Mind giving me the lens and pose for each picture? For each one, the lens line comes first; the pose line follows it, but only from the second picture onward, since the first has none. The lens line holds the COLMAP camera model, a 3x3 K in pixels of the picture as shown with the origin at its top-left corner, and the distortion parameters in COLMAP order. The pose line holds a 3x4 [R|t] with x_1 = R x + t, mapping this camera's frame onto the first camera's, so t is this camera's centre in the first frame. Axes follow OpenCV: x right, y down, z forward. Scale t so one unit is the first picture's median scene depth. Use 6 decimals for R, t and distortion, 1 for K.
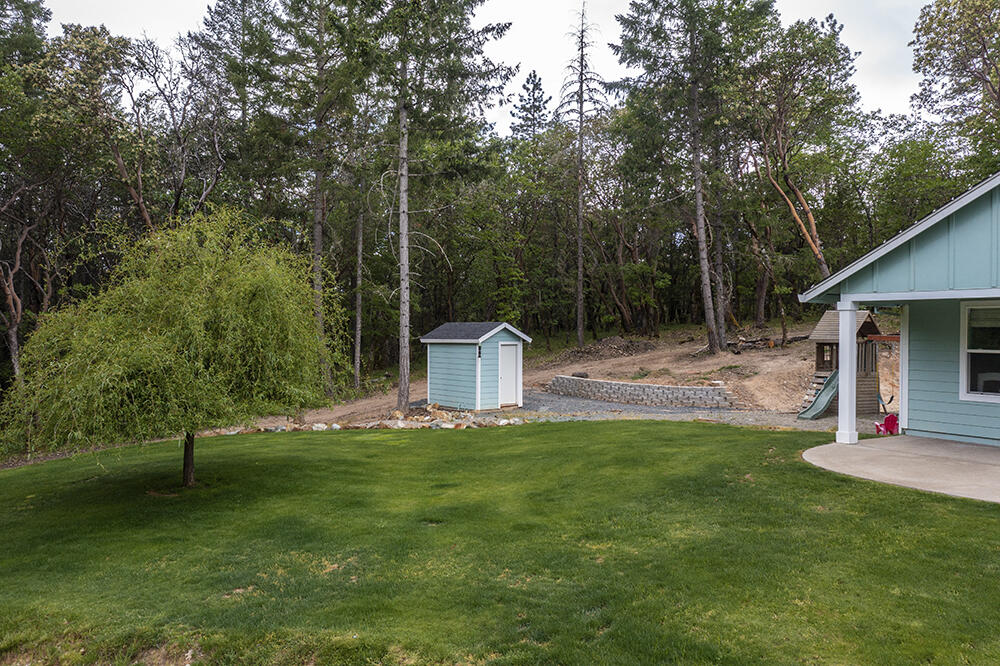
lens RADIAL K [[786.8, 0, 492.6], [0, 786.8, 328.0], [0, 0, 1]] dist [-0.033994, 0.010632]
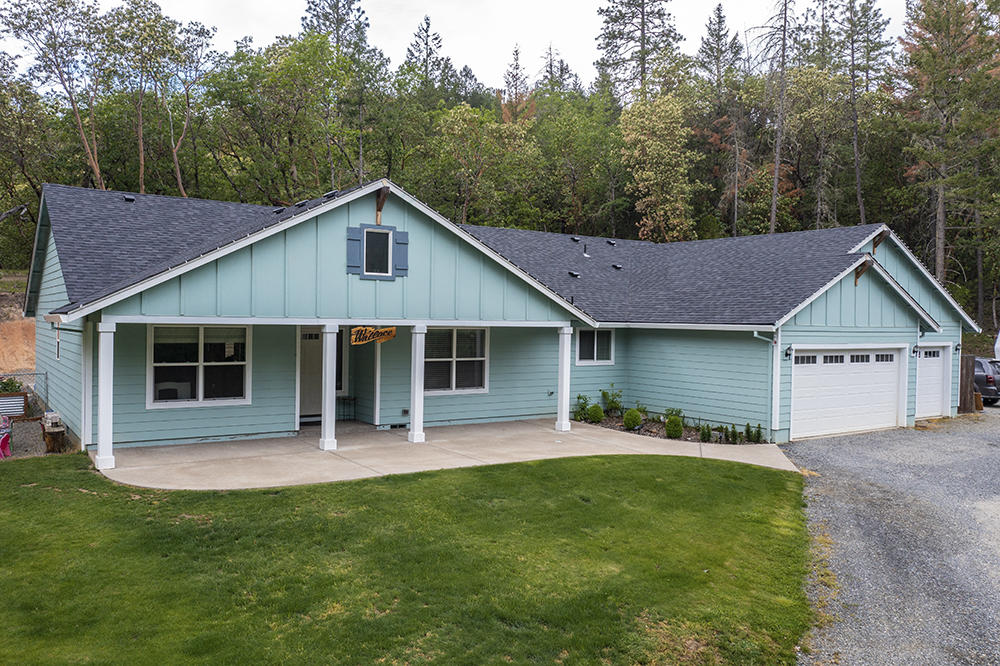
lens RADIAL K [[786.8, 0, 492.6], [0, 786.8, 328.0], [0, 0, 1]] dist [-0.033994, 0.010632]
pose [[-0.063663, -0.011822, 0.997901, -0.253620], [-0.021124, 0.999722, 0.010496, -0.021106], [-0.997748, -0.020411, -0.063895, 0.282561]]
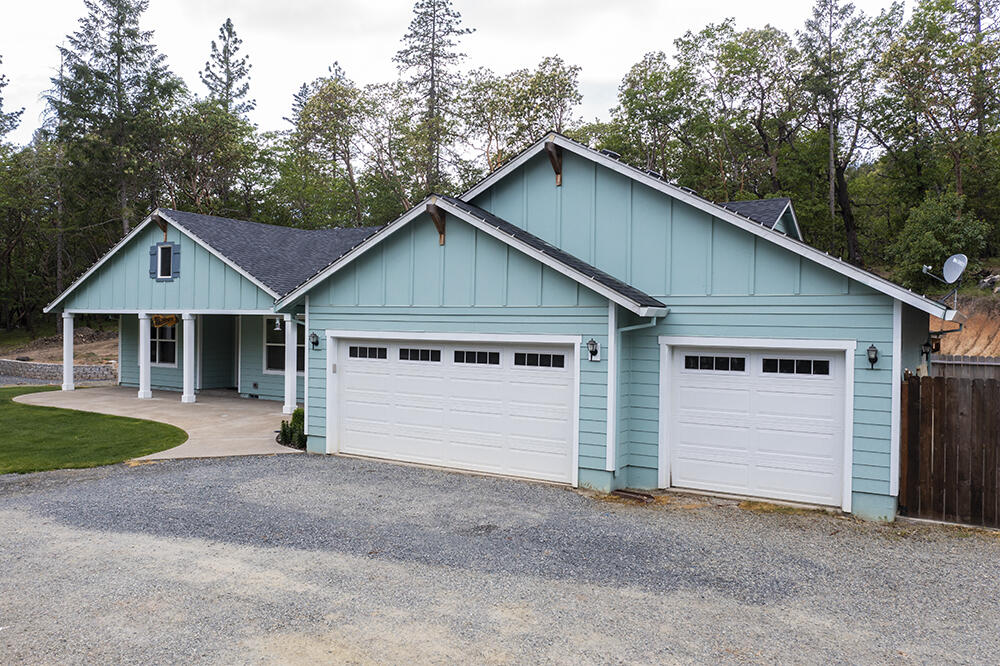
lens RADIAL K [[786.8, 0, 492.6], [0, 786.8, 328.0], [0, 0, 1]] dist [-0.033994, 0.010632]
pose [[0.886456, 0.007603, 0.462751, 0.209850], [-0.014784, 0.999820, 0.011893, -0.015619], [-0.462577, -0.017384, 0.886409, -0.463570]]
